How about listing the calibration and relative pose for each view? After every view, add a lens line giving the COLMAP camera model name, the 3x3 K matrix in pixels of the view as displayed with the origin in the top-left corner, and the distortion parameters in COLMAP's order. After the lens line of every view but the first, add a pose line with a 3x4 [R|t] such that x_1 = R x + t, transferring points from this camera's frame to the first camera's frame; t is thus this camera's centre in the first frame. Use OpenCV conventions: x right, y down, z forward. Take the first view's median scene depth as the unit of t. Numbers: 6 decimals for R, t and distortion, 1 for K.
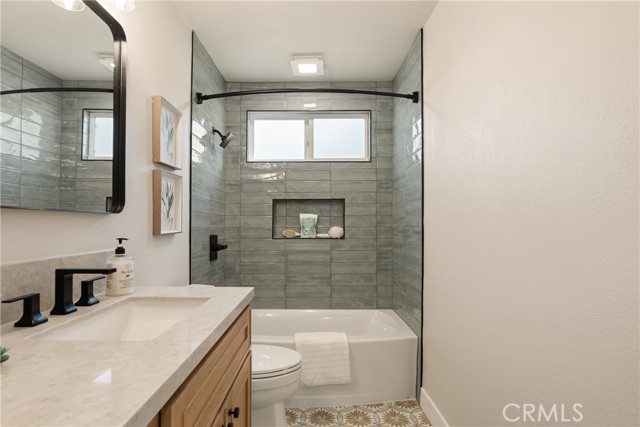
lens RADIAL K [[337.8, 0, 311.6], [0, 337.8, 221.5], [0, 0, 1]] dist [0.004249, -0.000152]
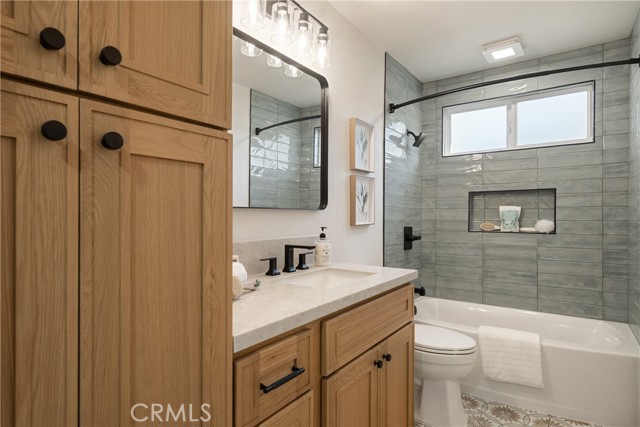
lens RADIAL K [[351.1, 0, 320.3], [0, 351.1, 215.1], [0, 0, 1]] dist [0.002213, 0.000572]
pose [[0.821934, -0.001042, -0.569582, 0.125005], [0.003679, 0.999987, 0.003479, -0.003261], [0.569571, -0.004955, 0.821927, -0.107322]]
